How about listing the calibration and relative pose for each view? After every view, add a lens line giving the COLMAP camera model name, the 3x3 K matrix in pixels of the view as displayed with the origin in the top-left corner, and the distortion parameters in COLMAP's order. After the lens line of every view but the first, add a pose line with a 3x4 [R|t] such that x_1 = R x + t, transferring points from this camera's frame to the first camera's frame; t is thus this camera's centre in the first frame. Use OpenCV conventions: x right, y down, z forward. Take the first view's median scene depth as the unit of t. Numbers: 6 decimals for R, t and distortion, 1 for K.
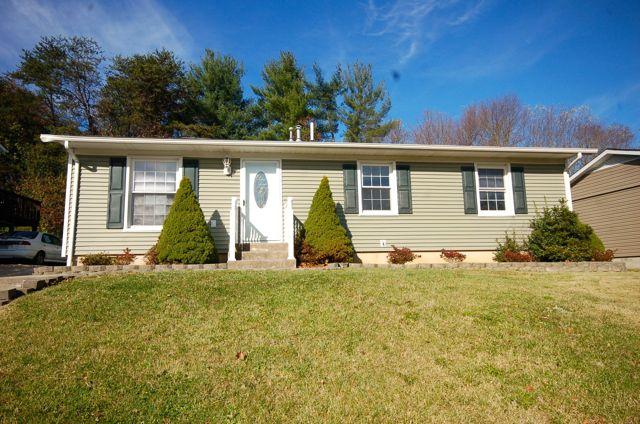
lens RADIAL K [[421.6, 0, 320.0], [0, 421.6, 212.0], [0, 0, 1]] dist [-0.000091, 0.043525]
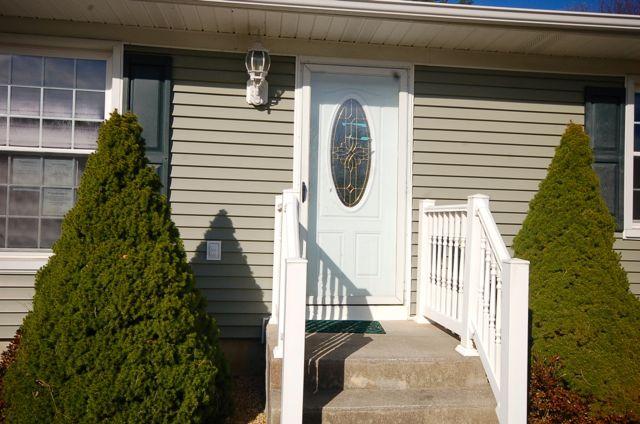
lens RADIAL K [[540.6, 0, 320.0], [0, 540.6, 212.0], [0, 0, 1]] dist [0.034961, 0.001295]
pose [[0.998378, 0.046838, -0.032379, -0.151912], [-0.042799, 0.992346, 0.115836, -0.056292], [0.037557, -0.114262, 0.992741, 0.564102]]
